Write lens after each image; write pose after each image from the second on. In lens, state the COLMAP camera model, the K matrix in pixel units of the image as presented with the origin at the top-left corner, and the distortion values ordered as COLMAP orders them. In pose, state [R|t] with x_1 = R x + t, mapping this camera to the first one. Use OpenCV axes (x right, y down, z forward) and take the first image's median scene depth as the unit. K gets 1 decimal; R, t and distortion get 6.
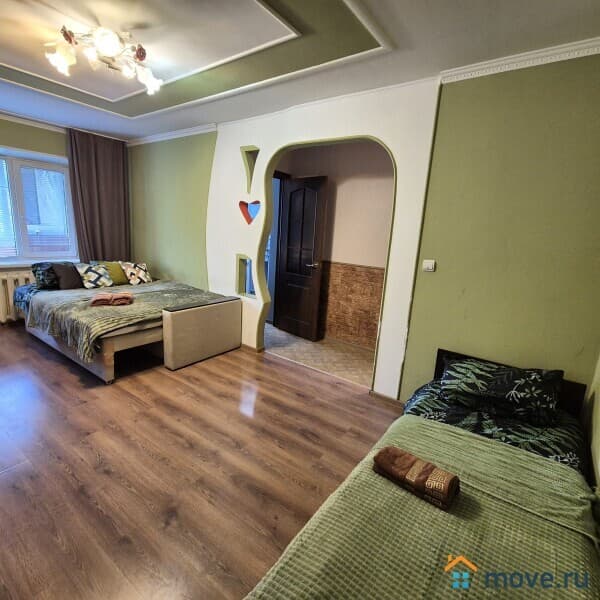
lens RADIAL K [[327.9, 0, 298.0], [0, 327.9, 299.6], [0, 0, 1]] dist [0.001064, 0.000084]
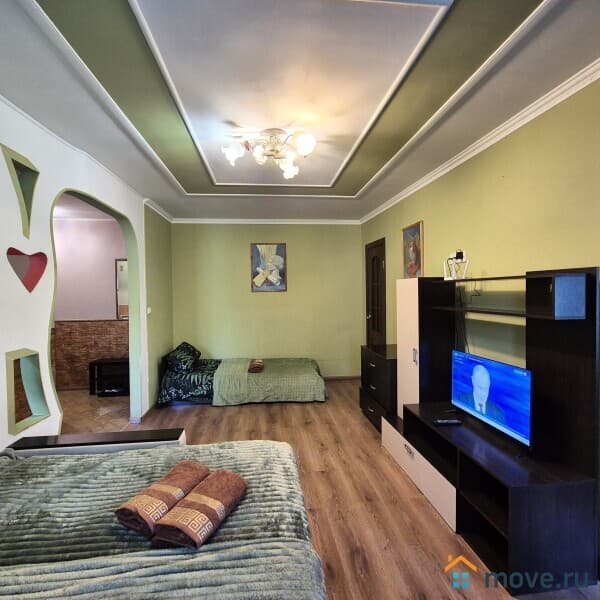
lens RADIAL K [[351.2, 0, 300.0], [0, 351.2, 300.0], [0, 0, 1]] dist [0.001727, -0.000537]
pose [[-0.686838, -0.067388, 0.723680, -1.325927], [0.125238, 0.969826, 0.209171, -0.419728], [-0.715940, 0.234299, -0.657674, 1.588821]]
